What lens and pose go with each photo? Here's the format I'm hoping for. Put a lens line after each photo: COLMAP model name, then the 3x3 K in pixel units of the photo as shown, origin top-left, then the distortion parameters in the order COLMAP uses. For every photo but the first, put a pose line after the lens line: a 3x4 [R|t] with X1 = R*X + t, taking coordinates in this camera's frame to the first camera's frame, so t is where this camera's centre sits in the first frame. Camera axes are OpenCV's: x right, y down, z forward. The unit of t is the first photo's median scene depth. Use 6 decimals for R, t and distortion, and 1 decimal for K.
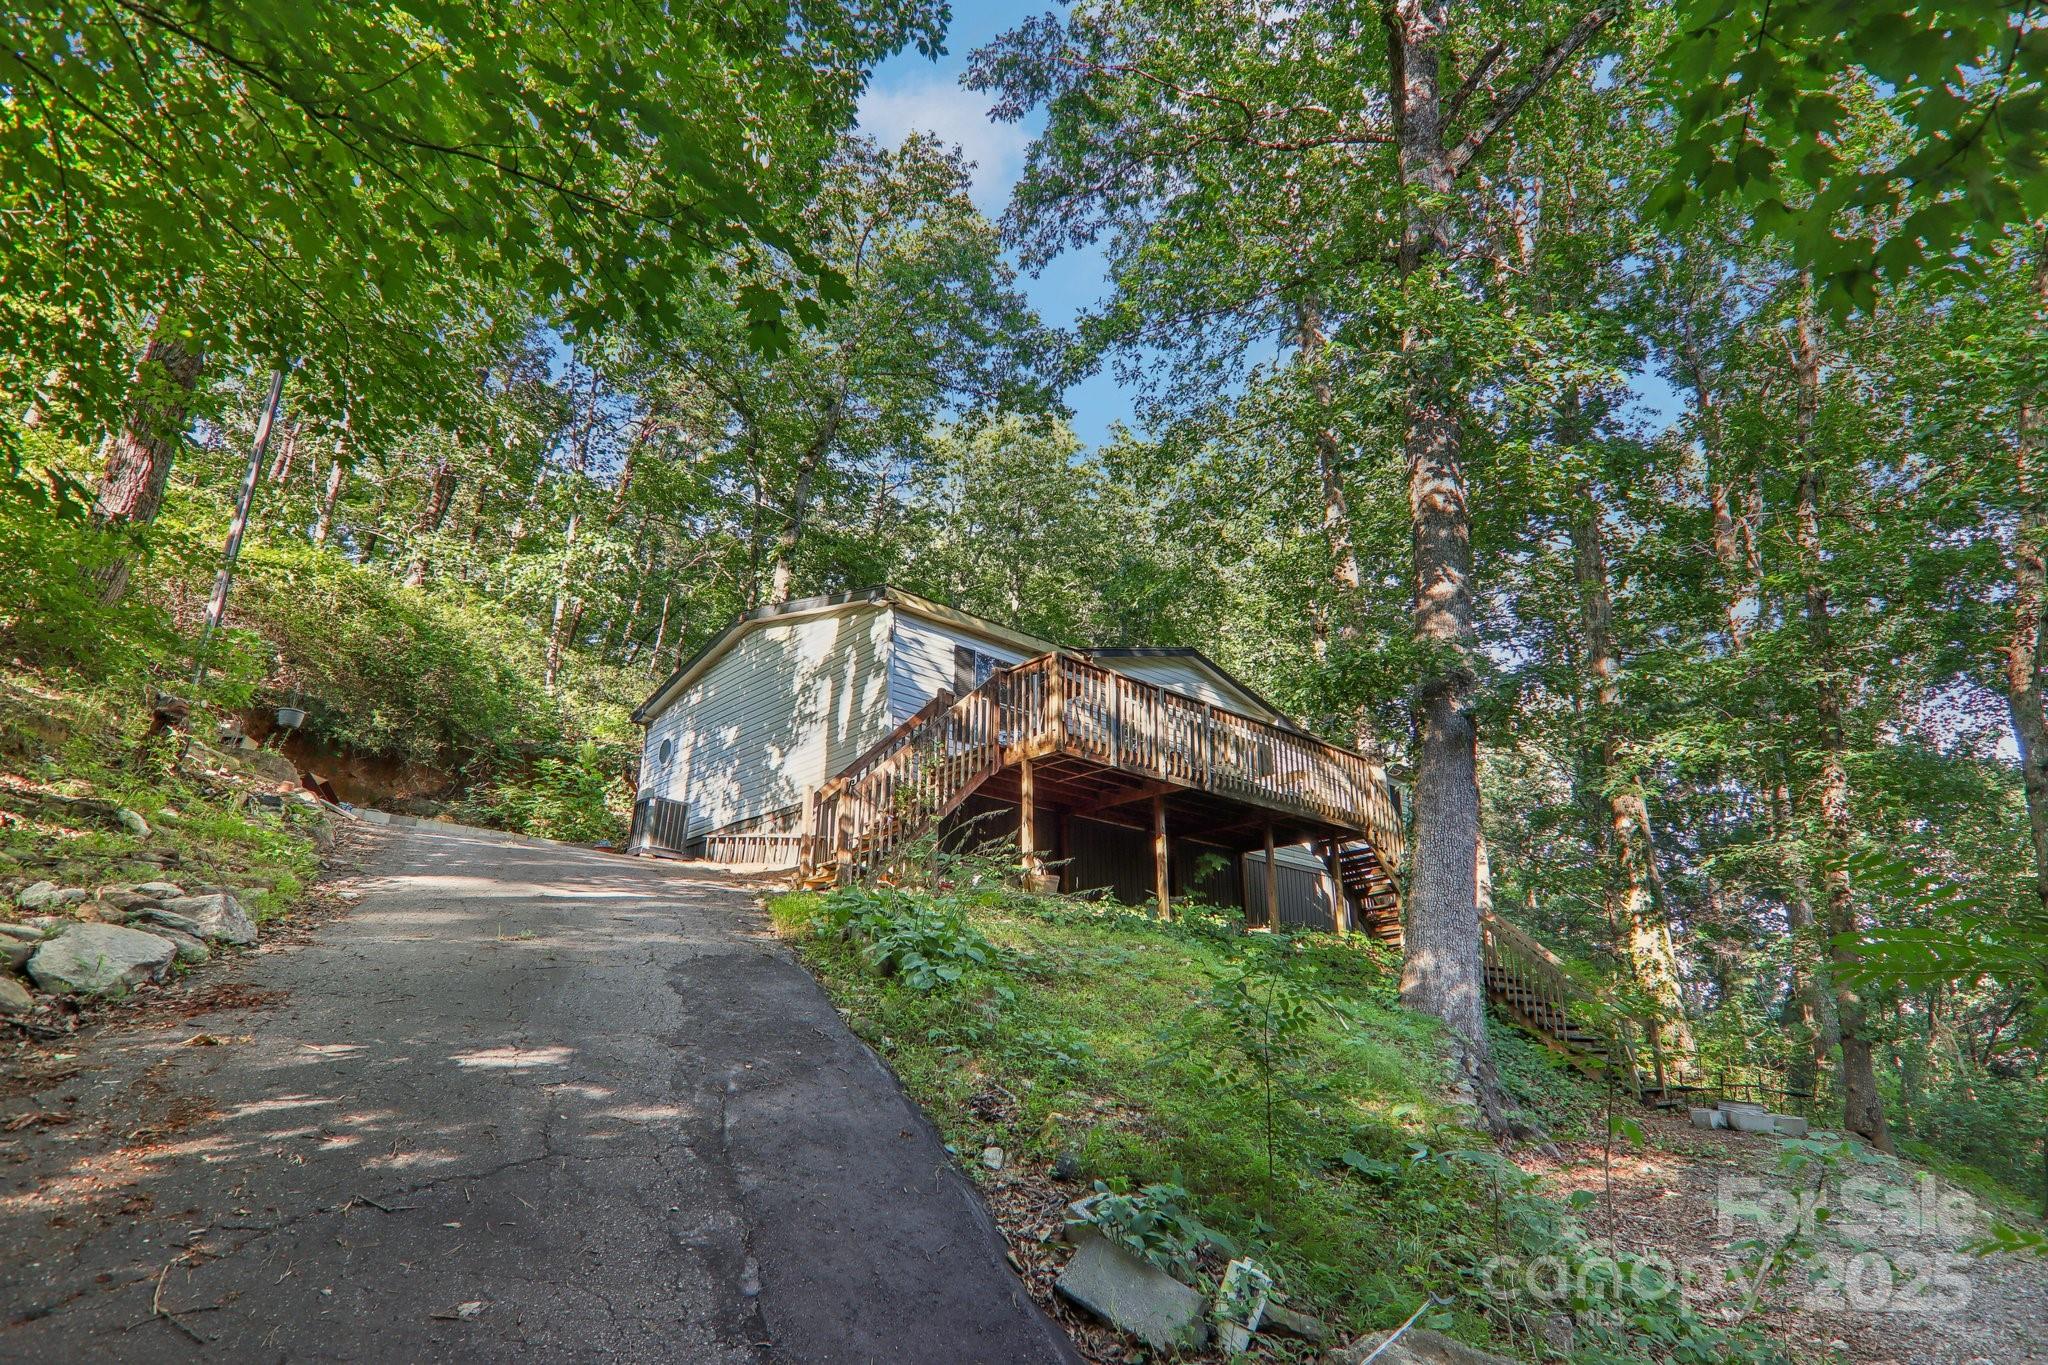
lens RADIAL K [[1170.1, 0, 1030.0], [0, 1170.1, 705.4], [0, 0, 1]] dist [0.000615, -0.018539]
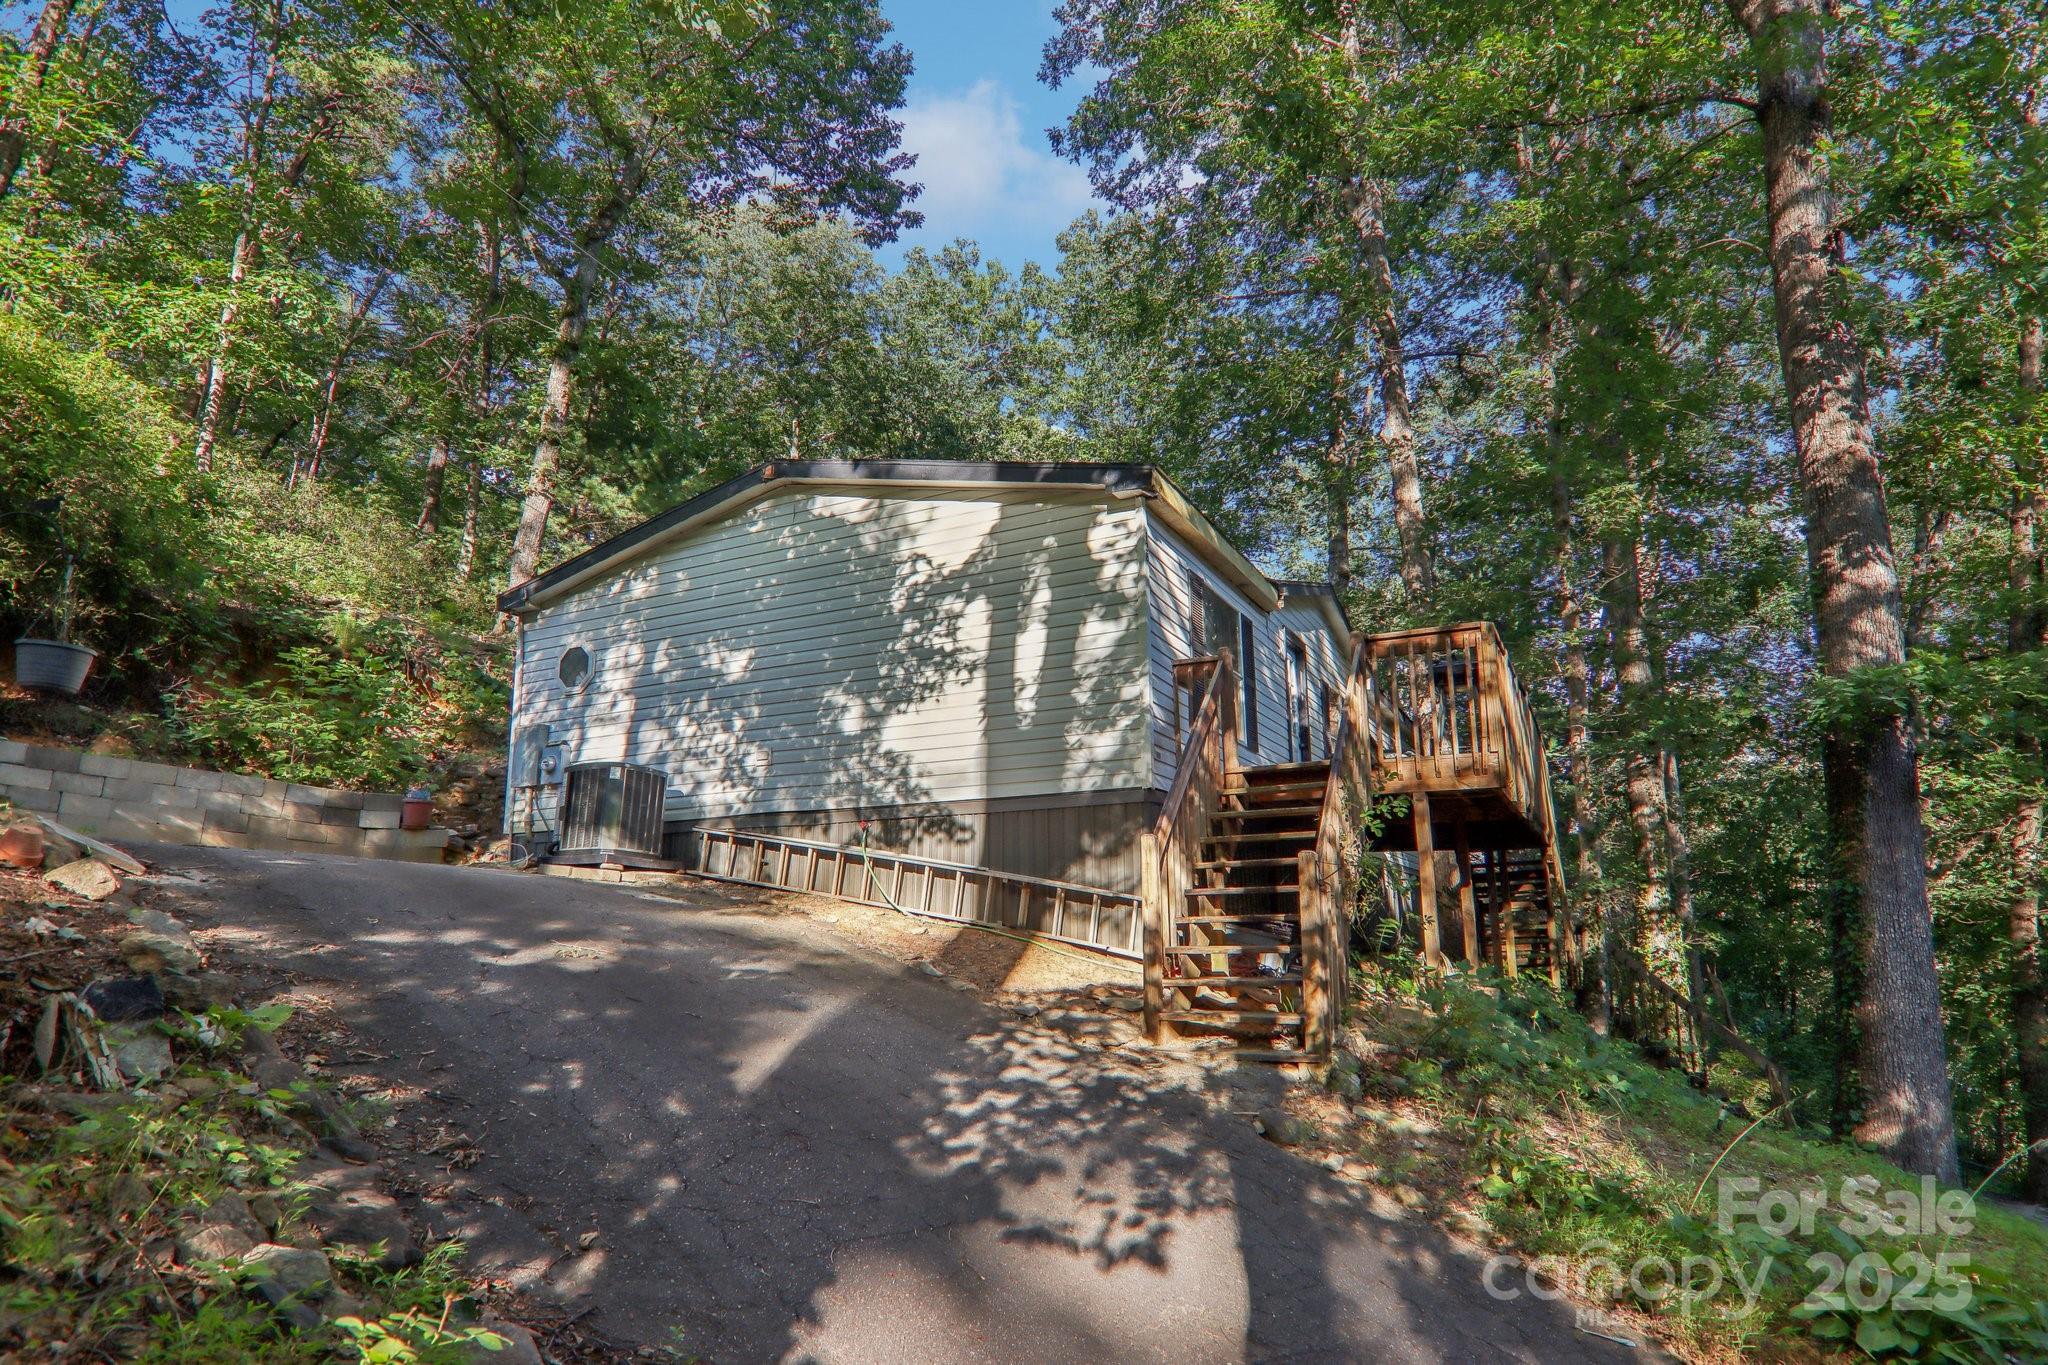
lens RADIAL K [[1170.1, 0, 1030.0], [0, 1170.1, 705.4], [0, 0, 1]] dist [0.000615, -0.018539]
pose [[0.940344, 0.064582, 0.334041, -0.328914], [-0.104345, 0.989247, 0.102481, -0.032343], [-0.323830, -0.131222, 0.936971, 0.392558]]
